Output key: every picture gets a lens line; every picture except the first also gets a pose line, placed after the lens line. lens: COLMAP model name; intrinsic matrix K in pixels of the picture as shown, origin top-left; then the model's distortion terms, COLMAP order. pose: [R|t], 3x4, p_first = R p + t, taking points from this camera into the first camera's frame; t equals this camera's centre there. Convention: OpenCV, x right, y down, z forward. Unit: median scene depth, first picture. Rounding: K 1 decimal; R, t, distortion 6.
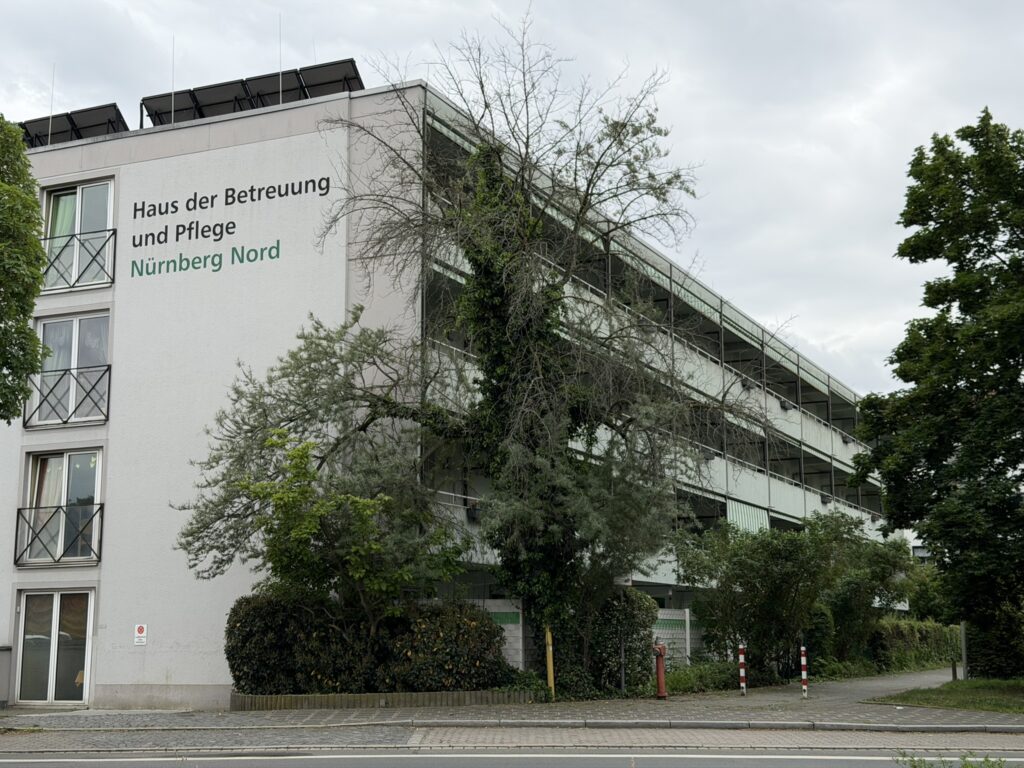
lens RADIAL K [[1428.1, 0, 511.5], [0, 1428.1, 381.8], [0, 0, 1]] dist [0.035848, 0.000000]
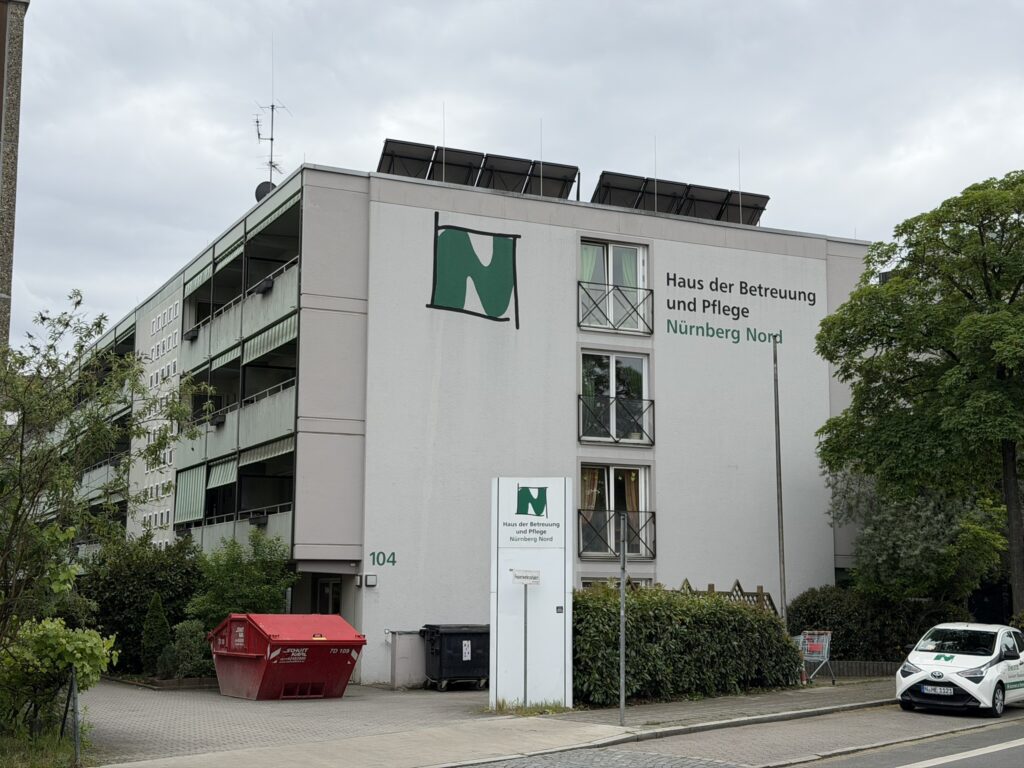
lens RADIAL K [[1428.1, 0, 511.9], [0, 1428.1, 384.4], [0, 0, 1]] dist [0.035848, 0.000000]
pose [[0.656957, 0.122857, 0.743850, -1.302954], [-0.142831, 0.989047, -0.037208, 0.038816], [-0.740275, -0.081801, 0.667310, 0.263842]]
